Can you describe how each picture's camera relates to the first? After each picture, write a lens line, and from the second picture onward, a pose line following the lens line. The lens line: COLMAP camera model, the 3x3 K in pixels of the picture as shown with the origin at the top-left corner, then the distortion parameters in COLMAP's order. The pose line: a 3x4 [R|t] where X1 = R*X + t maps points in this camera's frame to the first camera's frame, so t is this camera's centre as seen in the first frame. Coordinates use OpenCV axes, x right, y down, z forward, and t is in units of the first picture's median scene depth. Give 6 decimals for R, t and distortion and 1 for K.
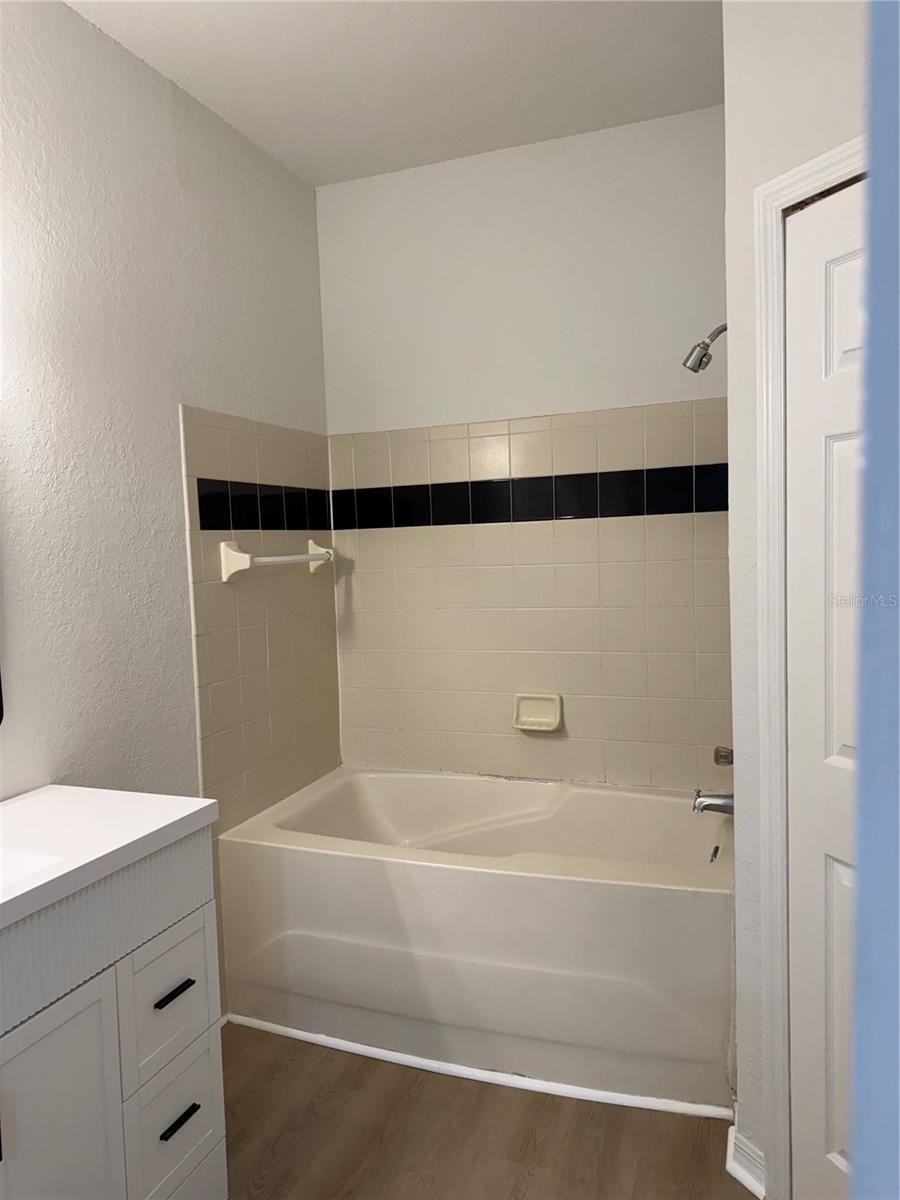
lens RADIAL K [[838.4, 0, 454.6], [0, 838.4, 604.3], [0, 0, 1]] dist [0.126765, -0.195311]
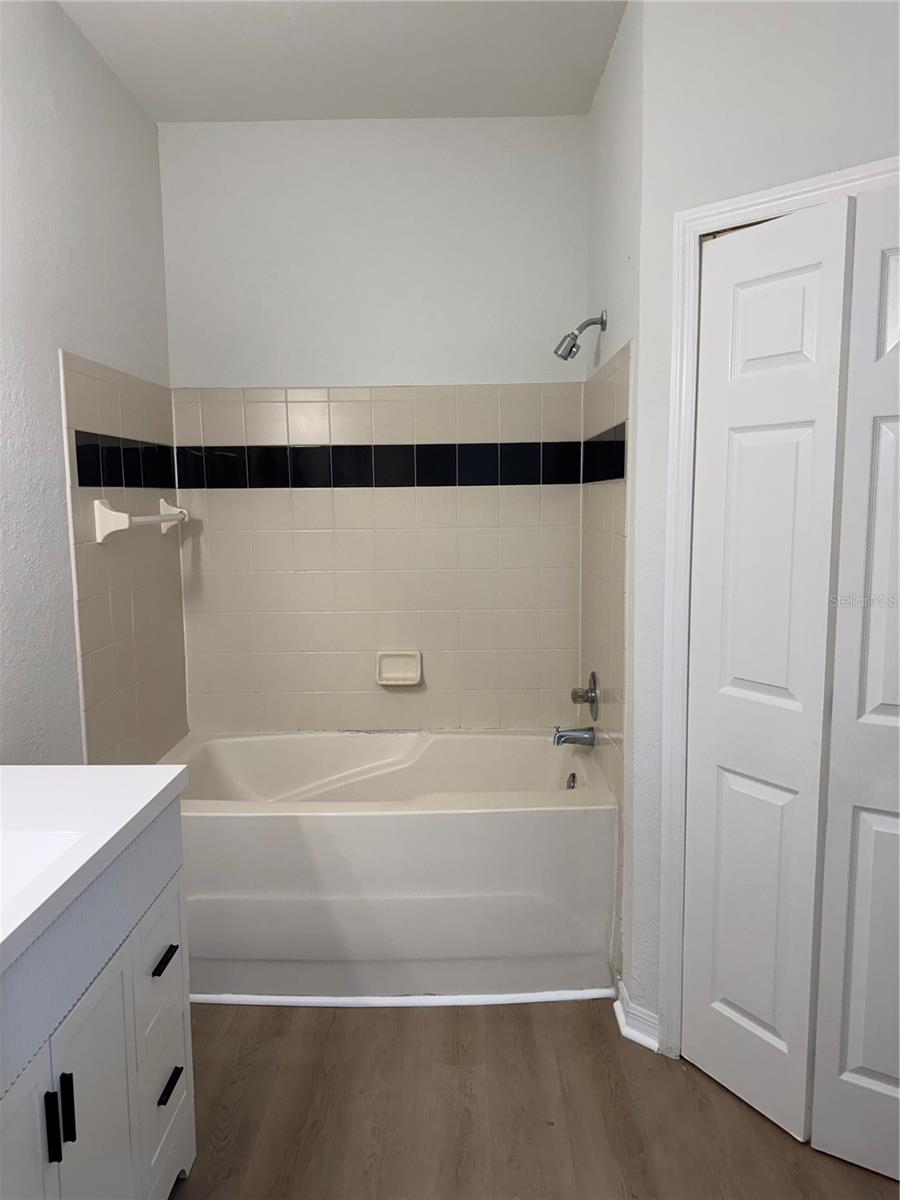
lens RADIAL K [[843.8, 0, 448.5], [0, 843.8, 605.0], [0, 0, 1]] dist [0.129718, -0.231052]
pose [[0.938295, -0.020210, 0.345244, -0.225181], [0.004408, 0.998909, 0.046494, -0.000642], [-0.345807, -0.042103, 0.937360, -0.018680]]
